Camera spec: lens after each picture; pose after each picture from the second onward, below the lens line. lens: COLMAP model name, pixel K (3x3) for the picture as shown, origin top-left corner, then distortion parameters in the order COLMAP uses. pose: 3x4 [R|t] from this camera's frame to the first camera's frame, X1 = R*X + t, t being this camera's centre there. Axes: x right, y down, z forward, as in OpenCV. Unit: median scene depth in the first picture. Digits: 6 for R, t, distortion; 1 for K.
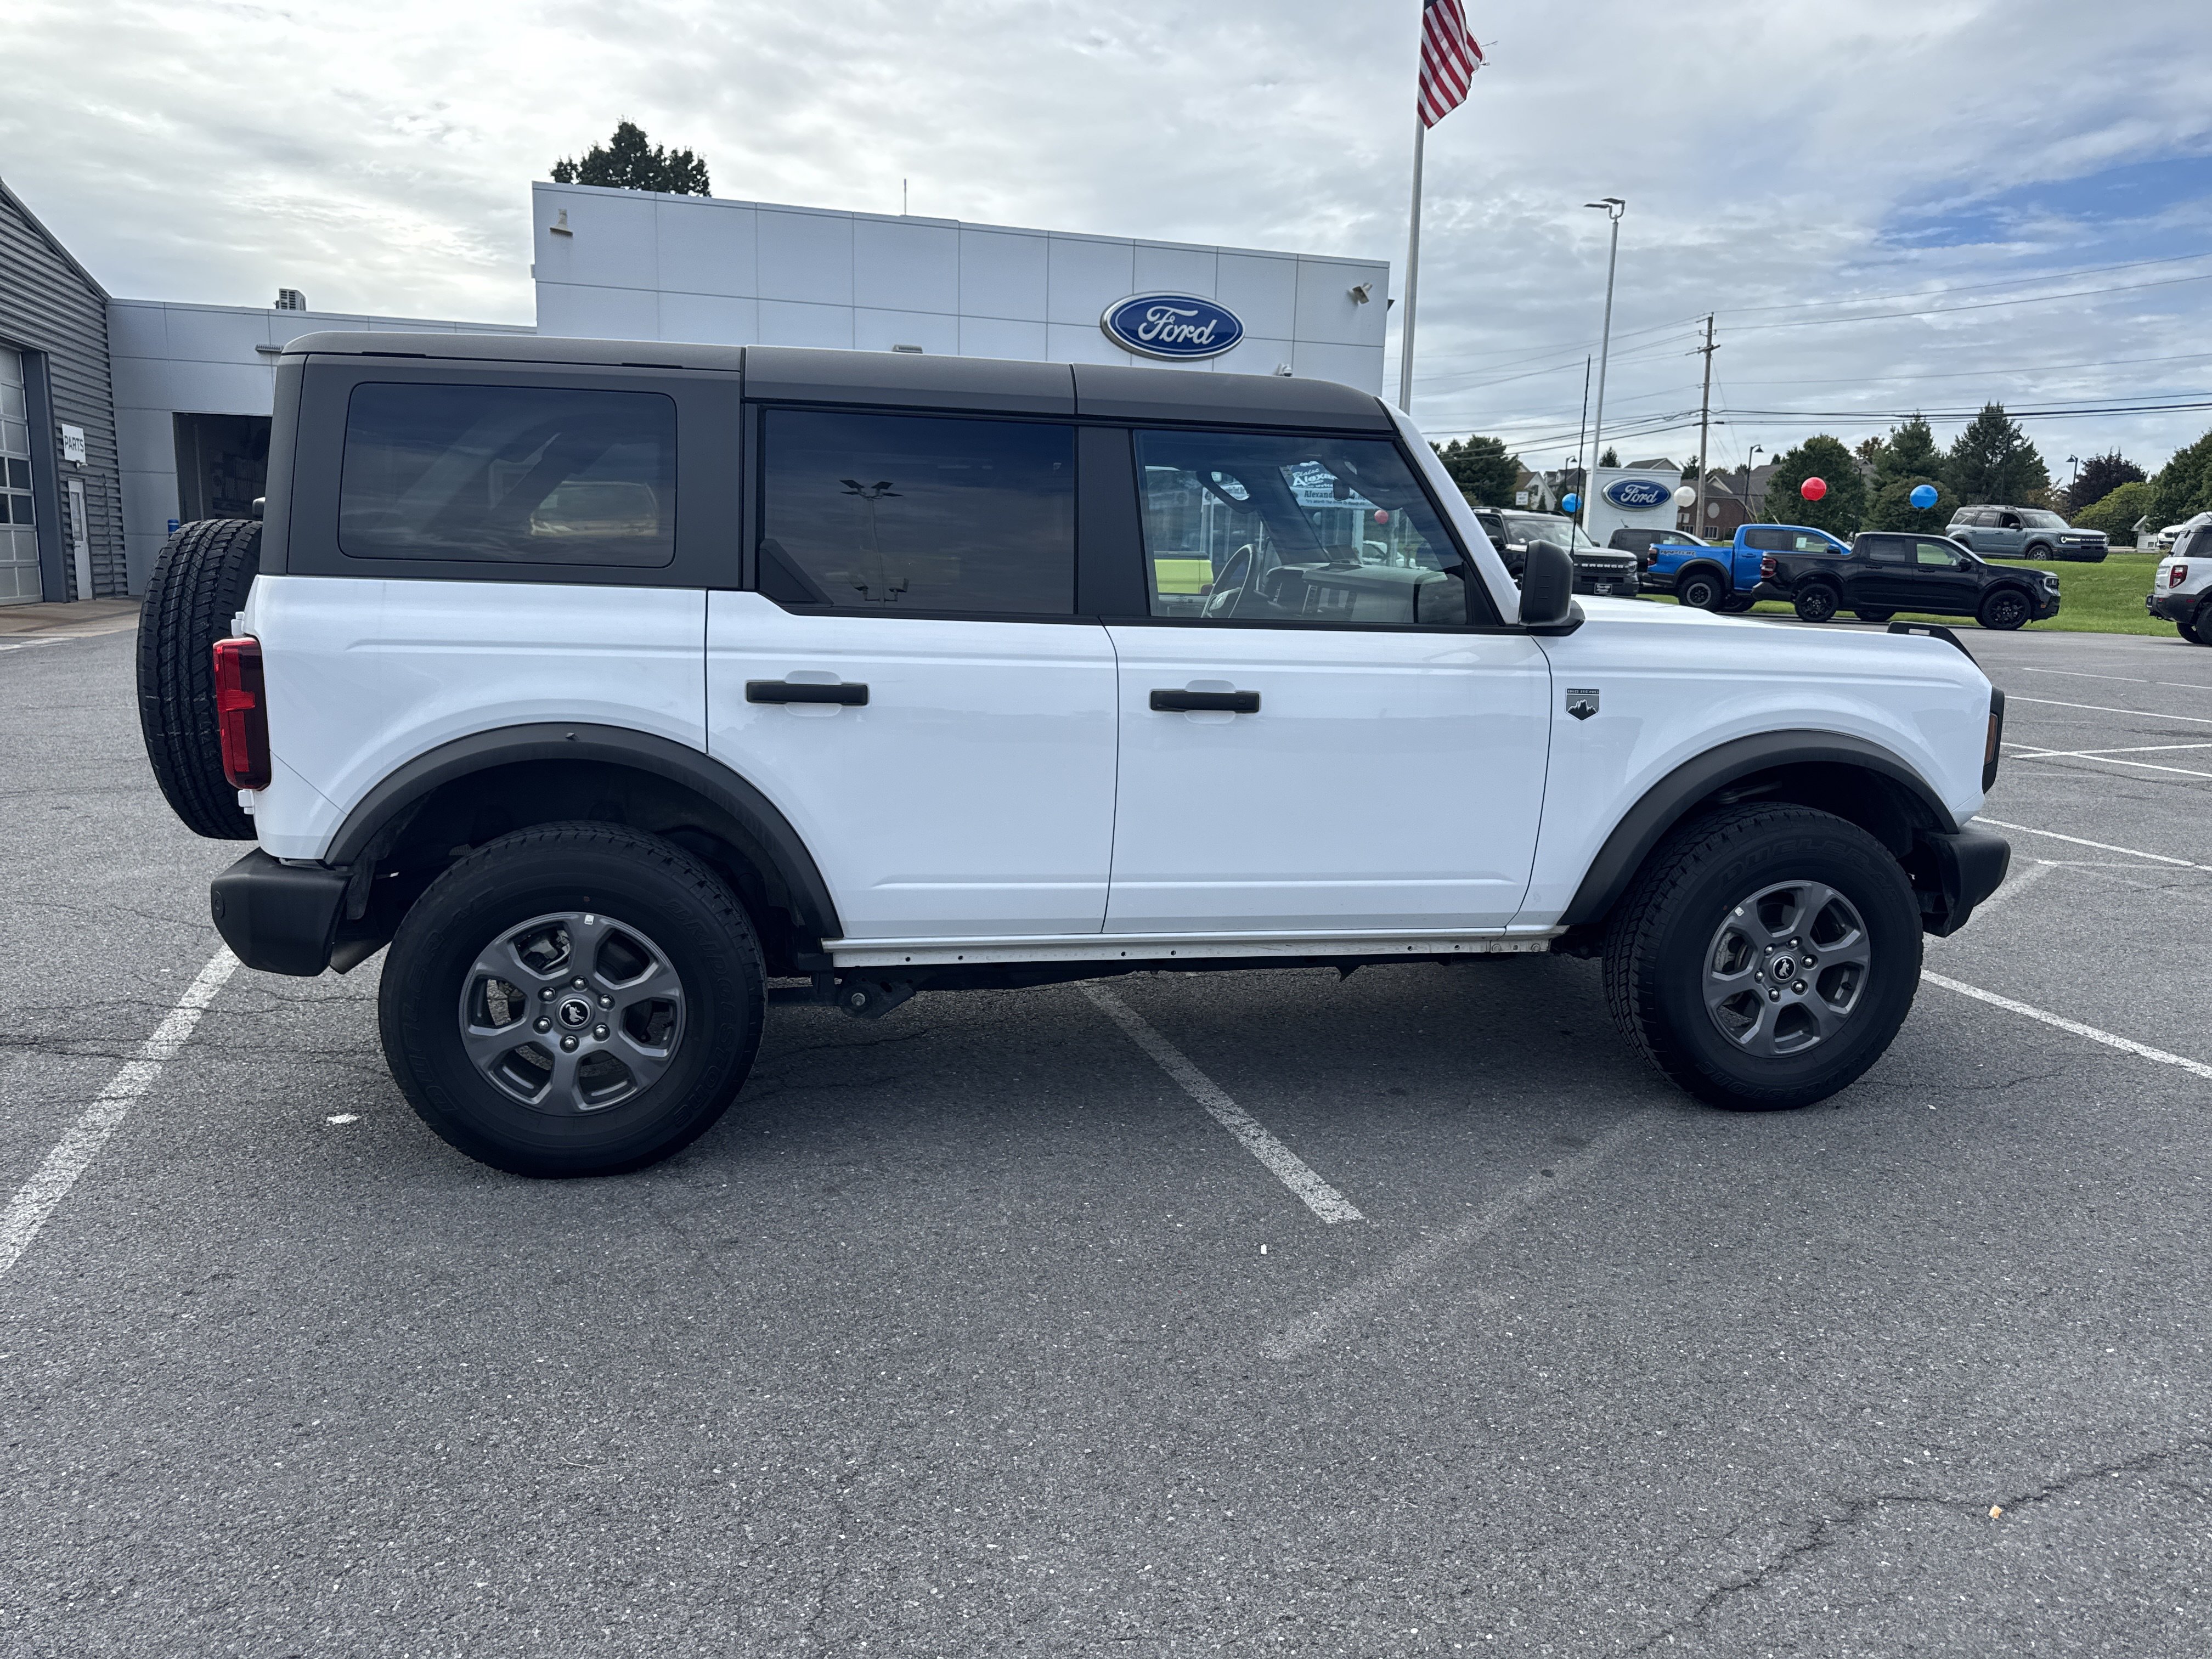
lens RADIAL K [[1690.5, 0, 1094.7], [0, 1690.5, 854.2], [0, 0, 1]] dist [0.011561, -0.004702]
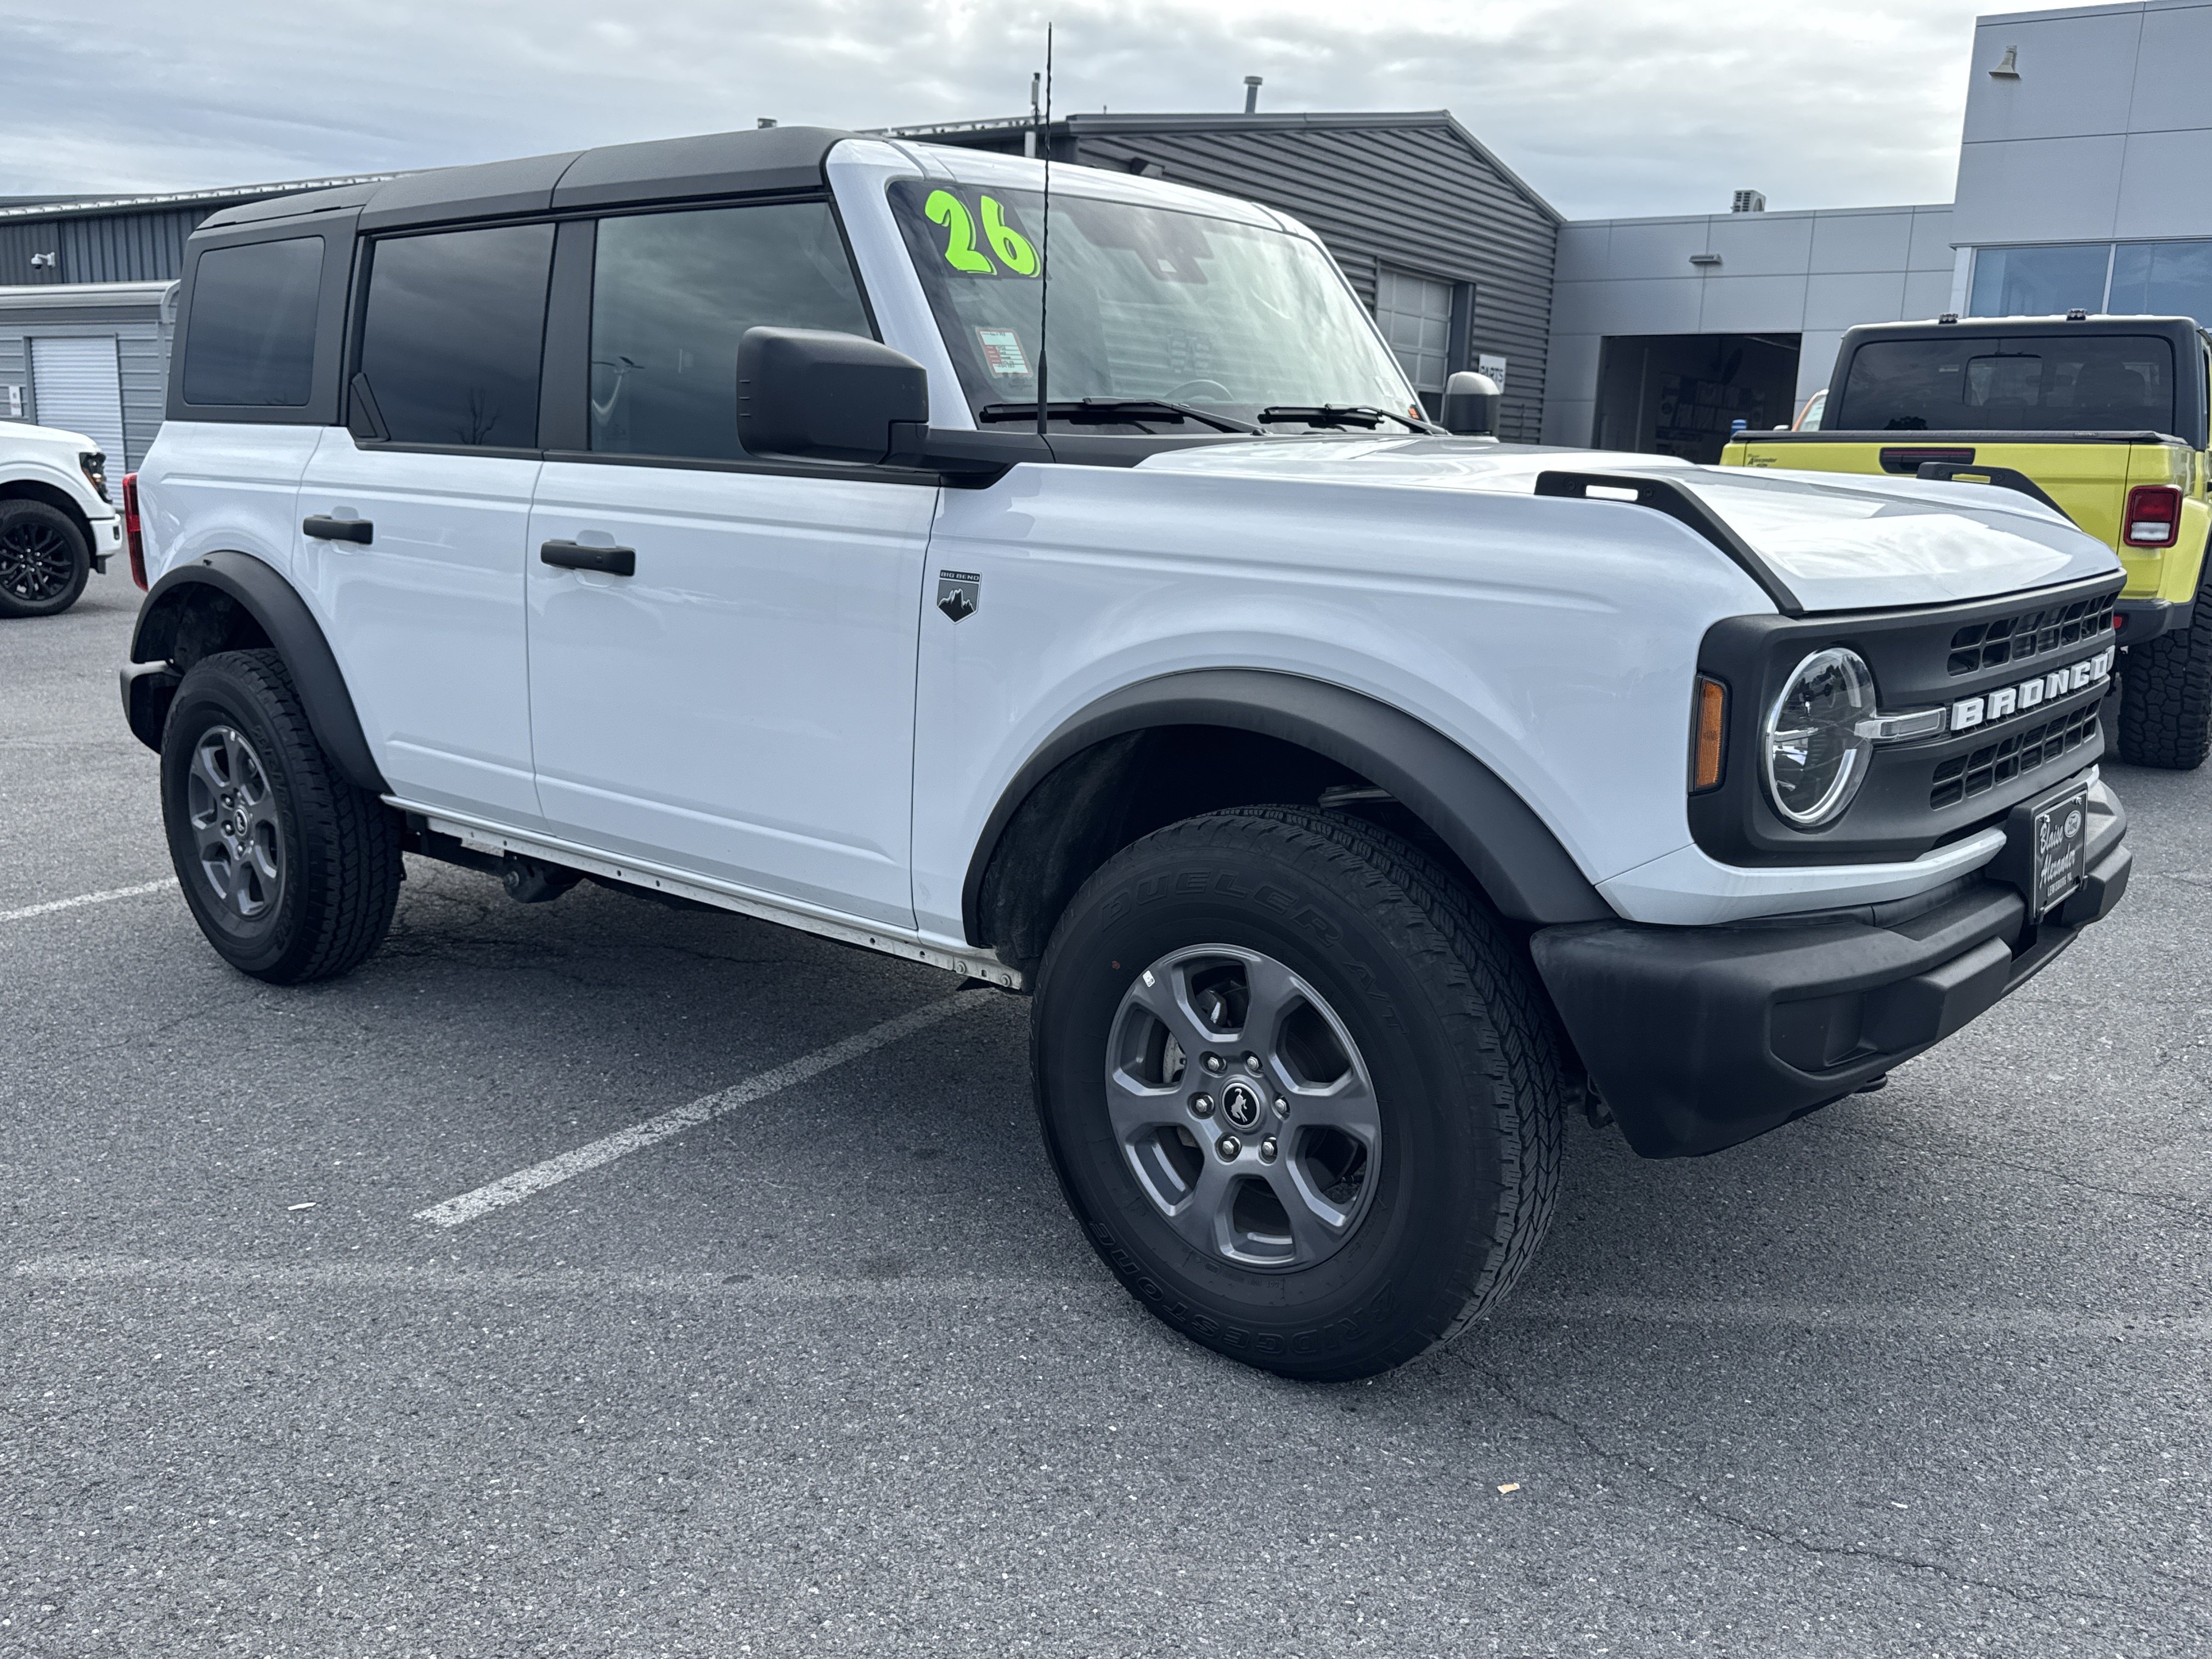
lens RADIAL K [[1901.7, 0, 1037.2], [0, 1901.7, 850.7], [0, 0, 1]] dist [0.059832, -0.075213]
pose [[0.609971, 0.153238, -0.777466, 0.843299], [-0.150439, 0.985675, 0.076247, -0.051575], [0.778013, 0.070453, 0.624286, 0.566749]]
